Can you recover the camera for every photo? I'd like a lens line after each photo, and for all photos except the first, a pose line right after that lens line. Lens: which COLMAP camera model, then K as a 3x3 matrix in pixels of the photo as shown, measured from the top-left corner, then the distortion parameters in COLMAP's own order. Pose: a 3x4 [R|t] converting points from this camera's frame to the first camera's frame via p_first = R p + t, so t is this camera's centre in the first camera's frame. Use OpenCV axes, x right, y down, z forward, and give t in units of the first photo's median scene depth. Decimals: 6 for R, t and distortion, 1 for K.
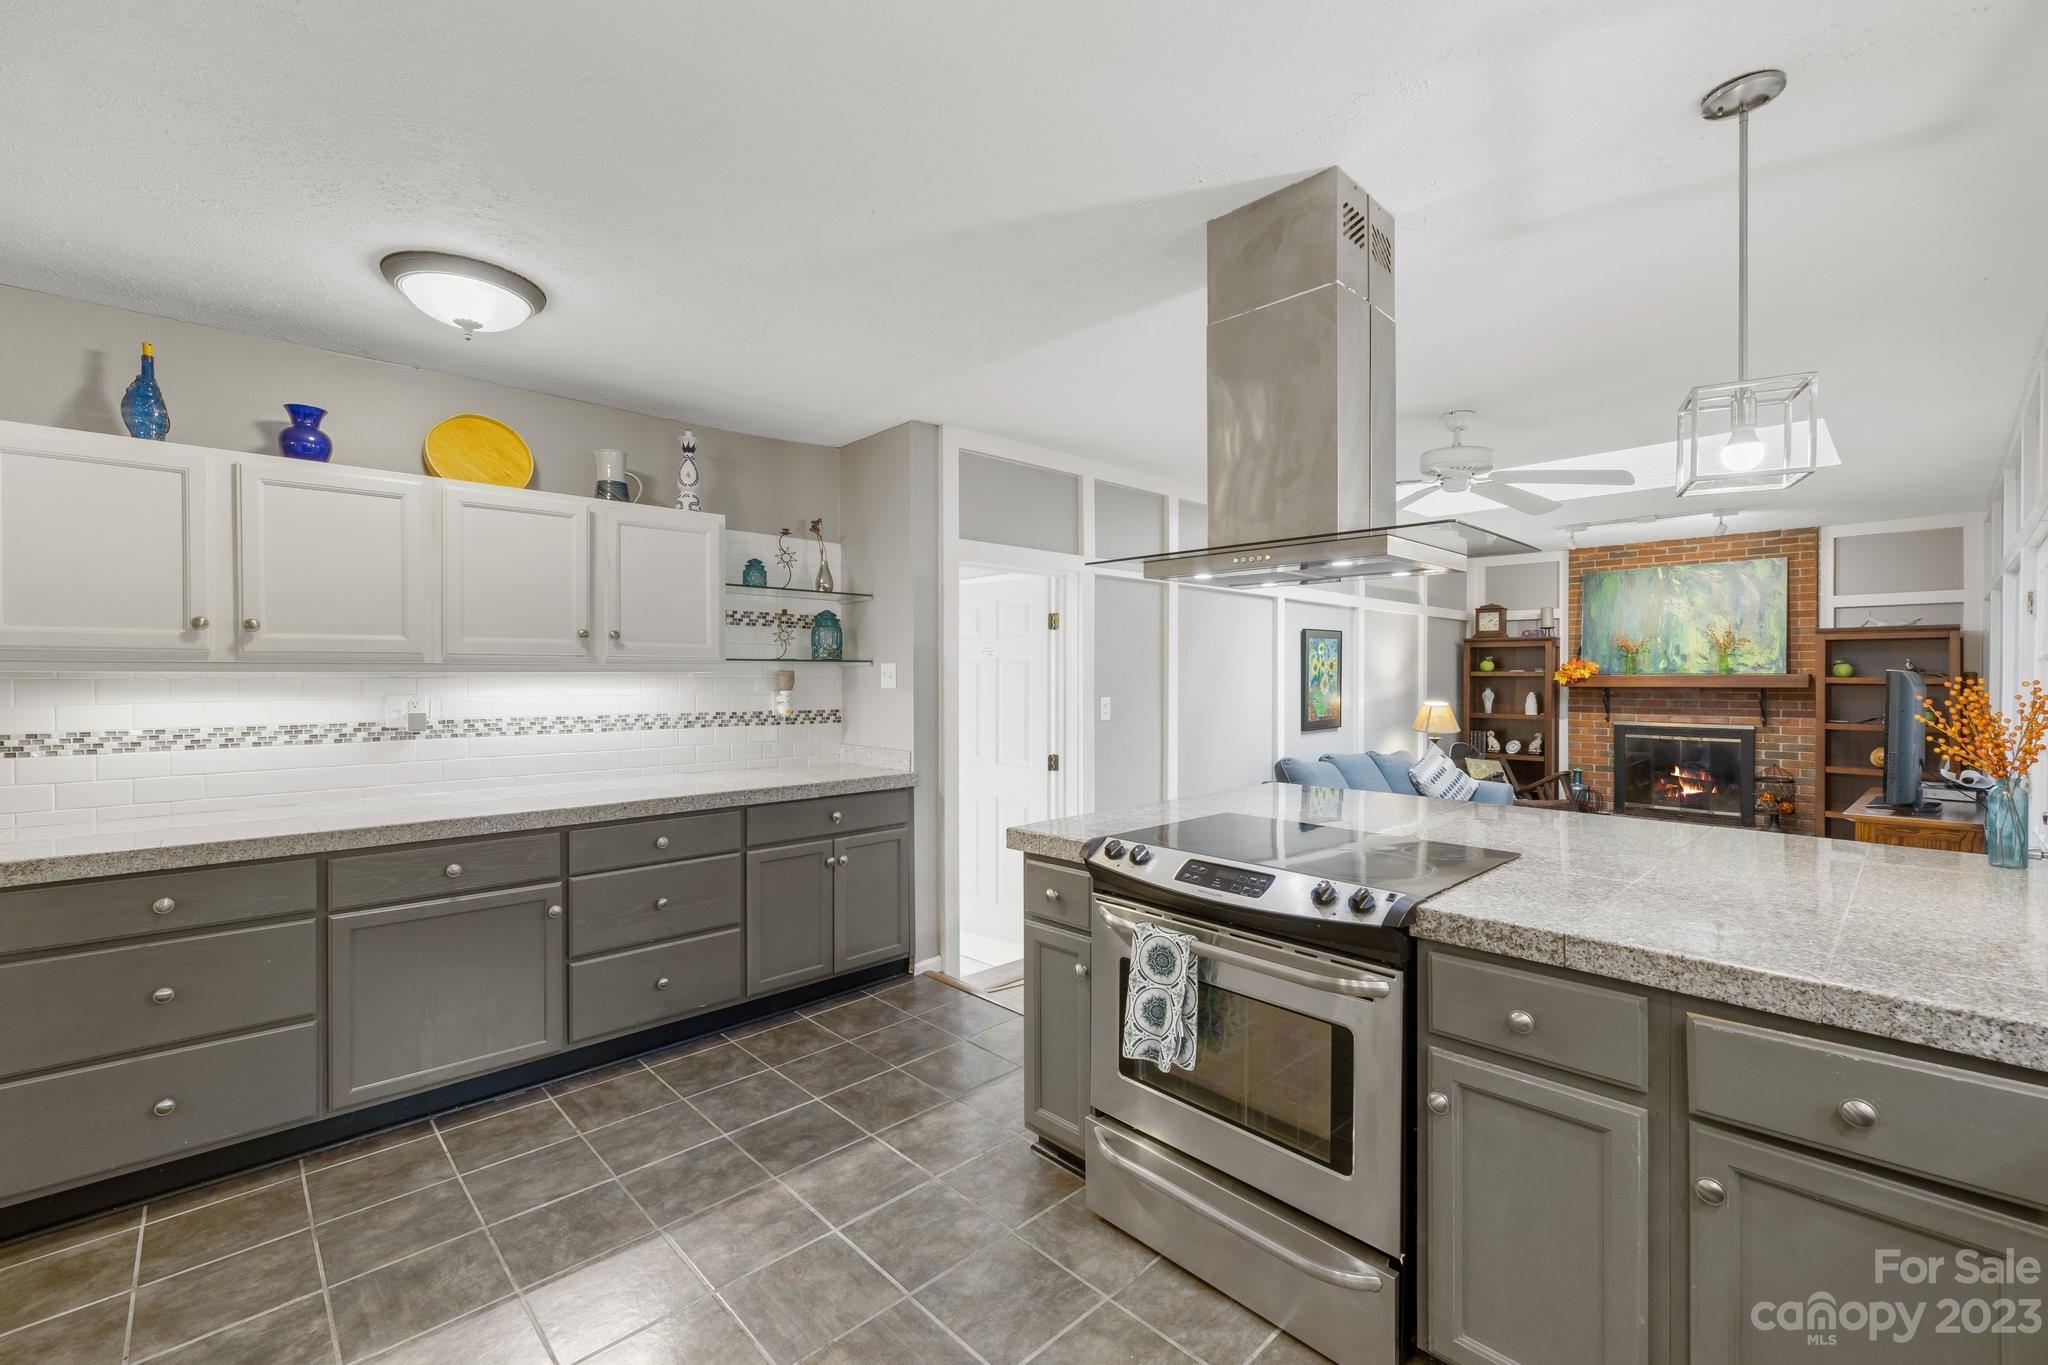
lens RADIAL K [[864.6, 0, 1022.3], [0, 864.6, 677.7], [0, 0, 1]] dist [0.005796, 0.000047]
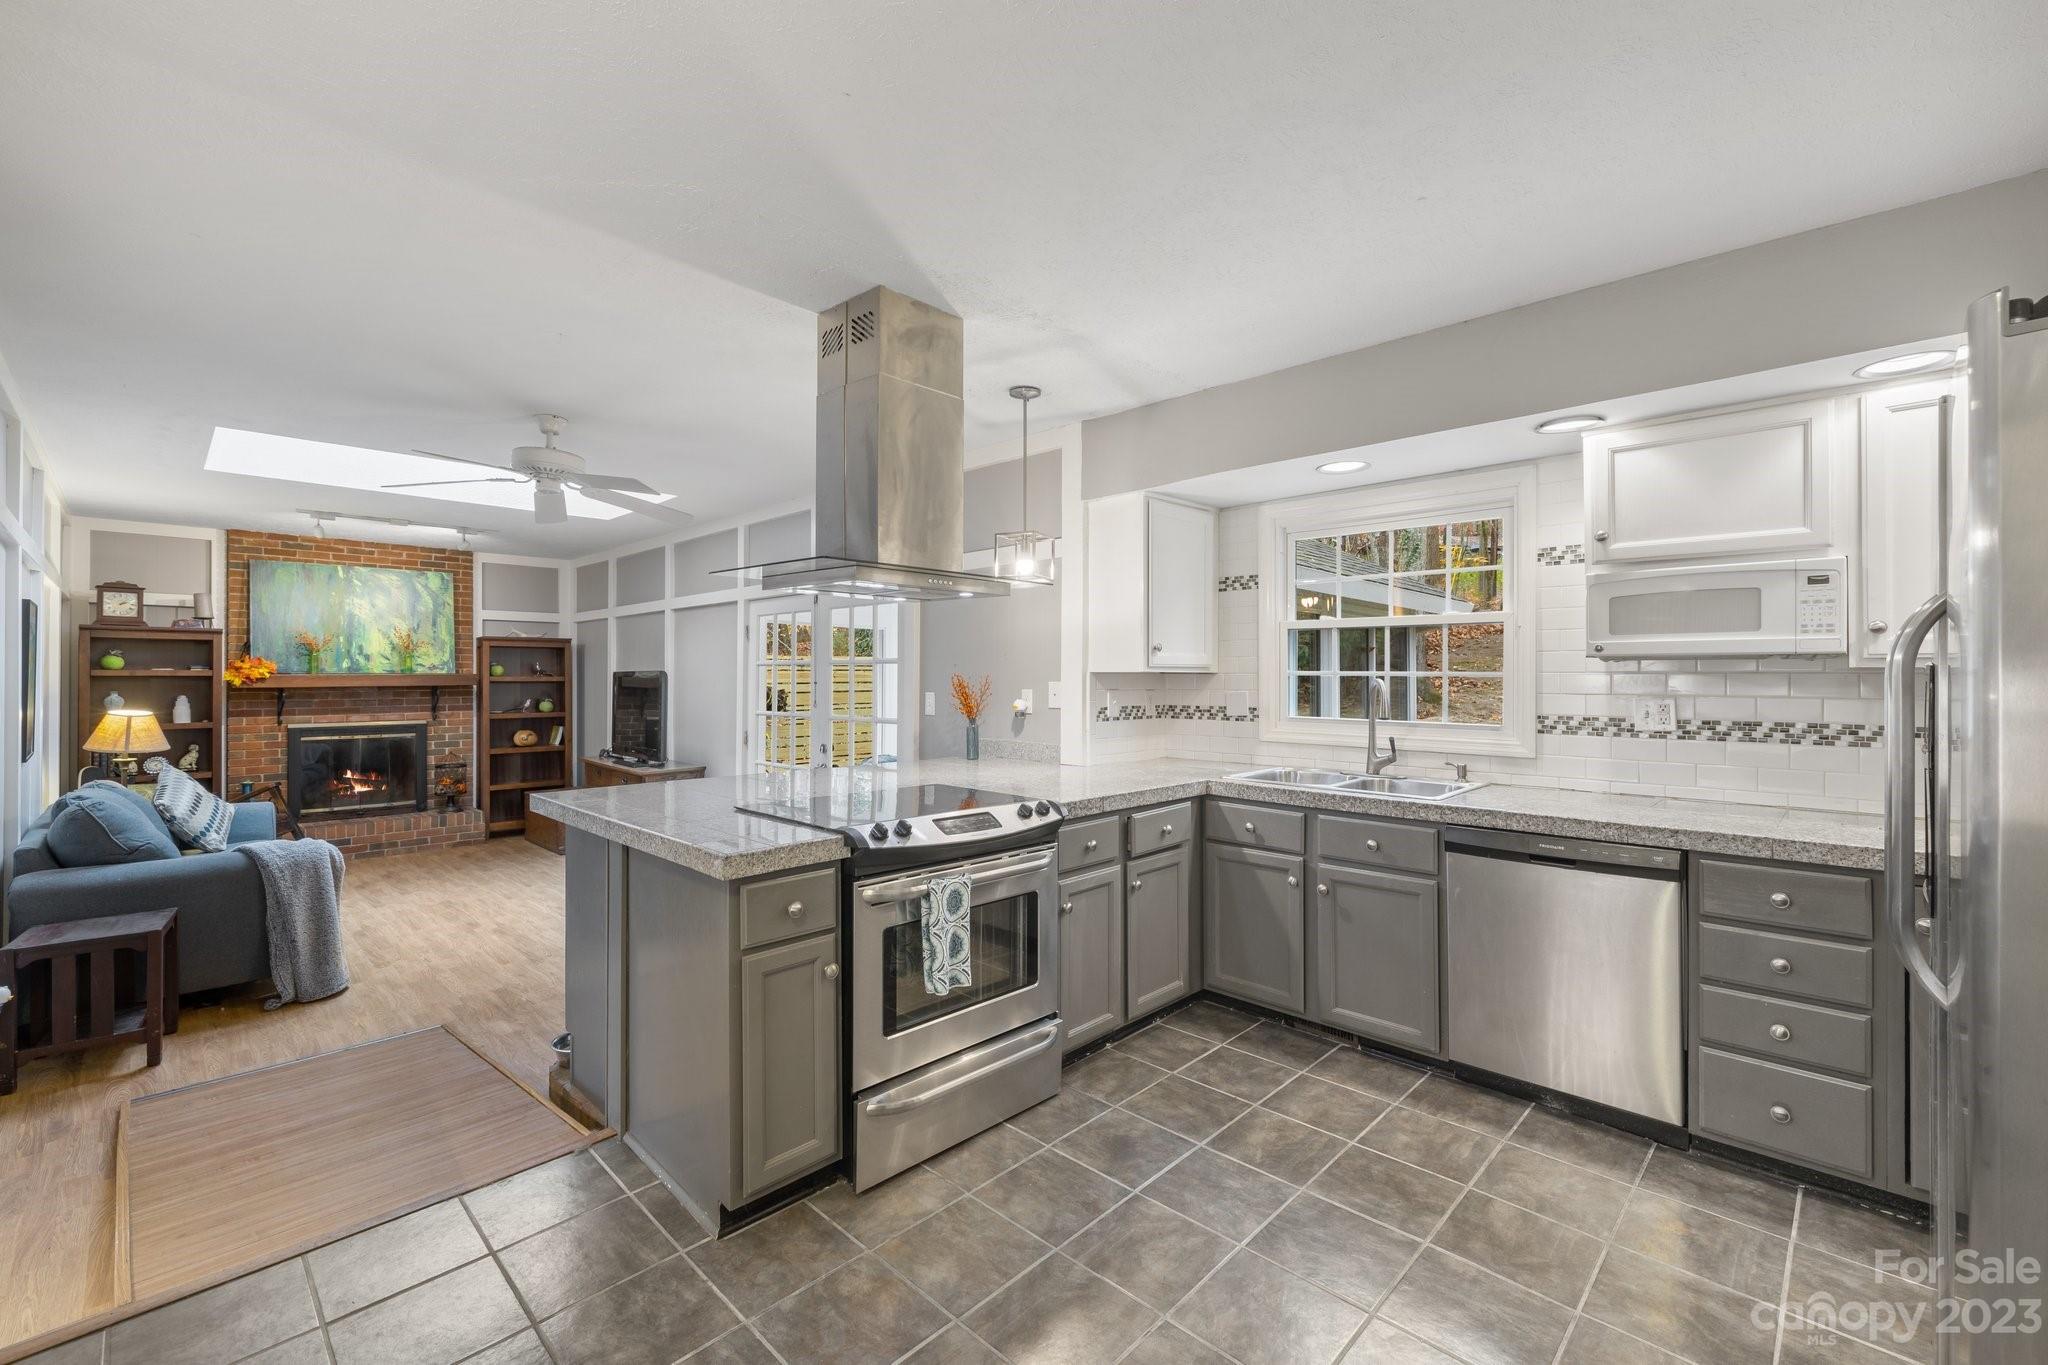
lens RADIAL K [[864.6, 0, 1033.1], [0, 864.6, 671.5], [0, 0, 1]] dist [0.005796, 0.000047]
pose [[-0.042705, 0.005536, 0.999072, -0.300292], [0.004050, 0.999977, -0.005368, 0.002047], [-0.999080, 0.003817, -0.042726, 0.263838]]
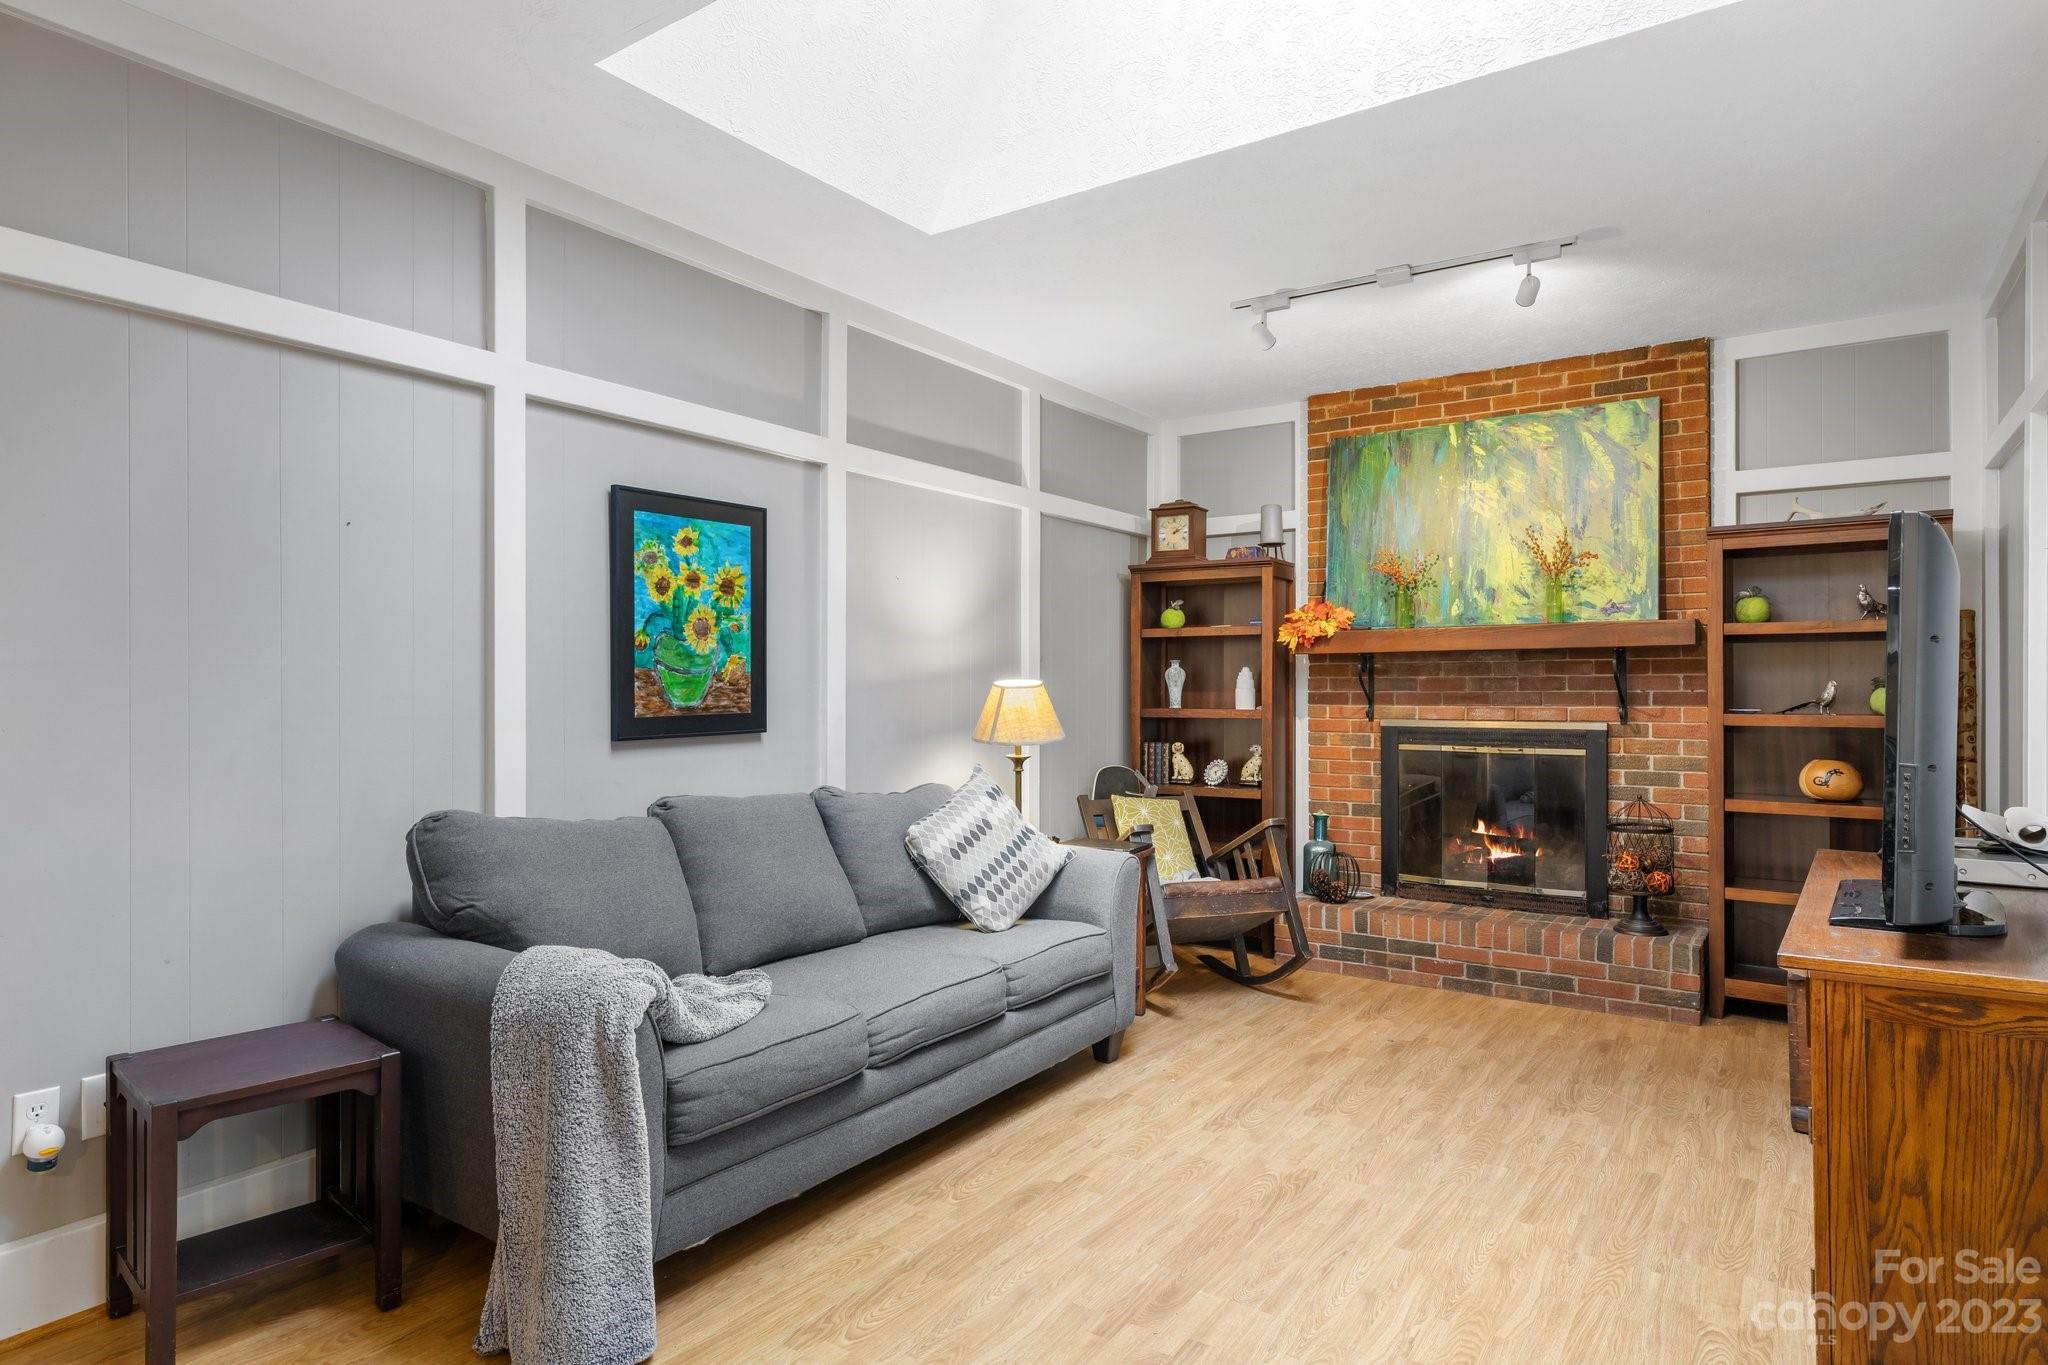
lens RADIAL K [[1160.3, 0, 1025.3], [0, 1160.3, 680.7], [0, 0, 1]] dist [0.008371, -0.001317]
pose [[0.978618, -0.001522, 0.205679, 0.353273], [0.003162, 0.999966, -0.007645, 0.033847], [-0.205661, 0.008132, 0.978590, 0.383919]]
